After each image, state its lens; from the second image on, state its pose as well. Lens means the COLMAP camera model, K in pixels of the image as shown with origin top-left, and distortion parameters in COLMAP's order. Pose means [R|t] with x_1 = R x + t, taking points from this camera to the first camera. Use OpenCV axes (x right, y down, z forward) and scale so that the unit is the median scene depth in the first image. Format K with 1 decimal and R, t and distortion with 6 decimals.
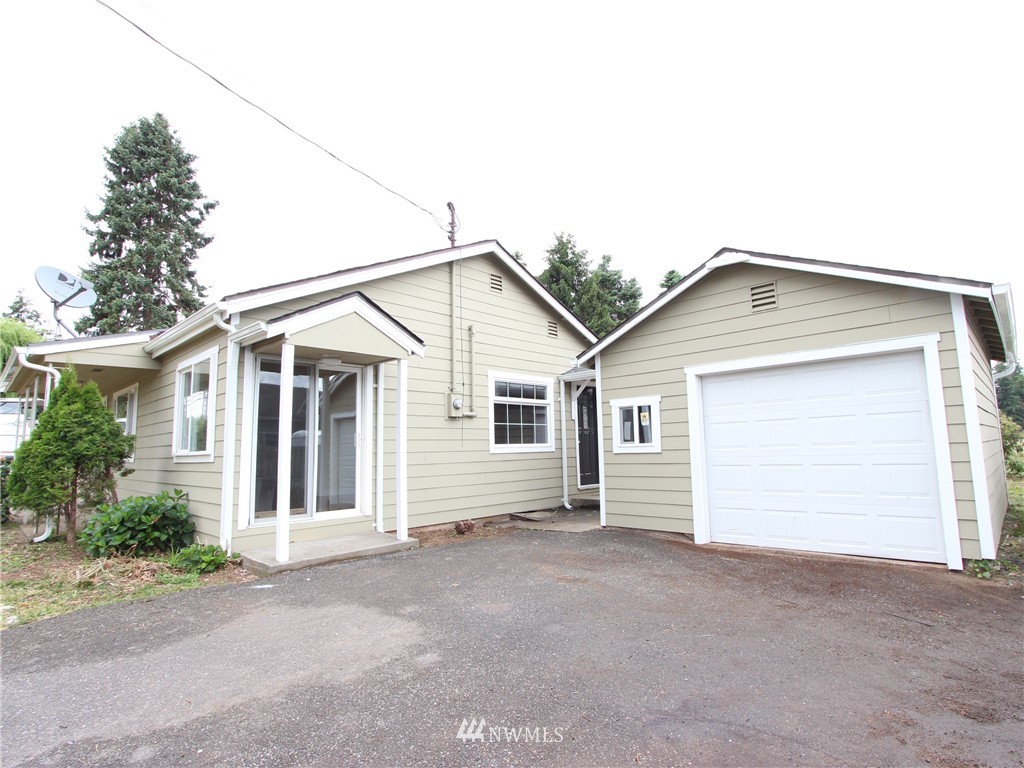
lens RADIAL K [[532.9, 0, 513.7], [0, 532.9, 385.4], [0, 0, 1]] dist [-0.013999, 0.000917]
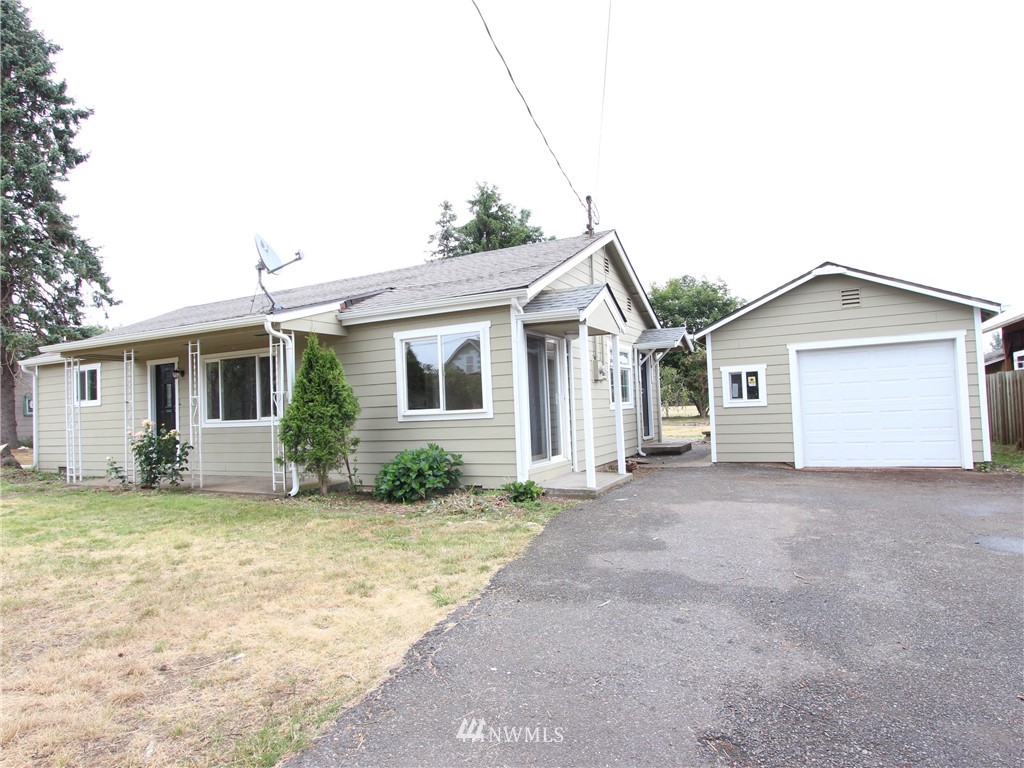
lens RADIAL K [[607.4, 0, 511.5], [0, 607.4, 384.0], [0, 0, 1]] dist [-0.007928, -0.003528]
pose [[0.958323, -0.002970, 0.285672, -0.803018], [-0.017151, 0.997544, 0.067906, -0.025278], [-0.285173, -0.069976, 0.955918, -0.305519]]
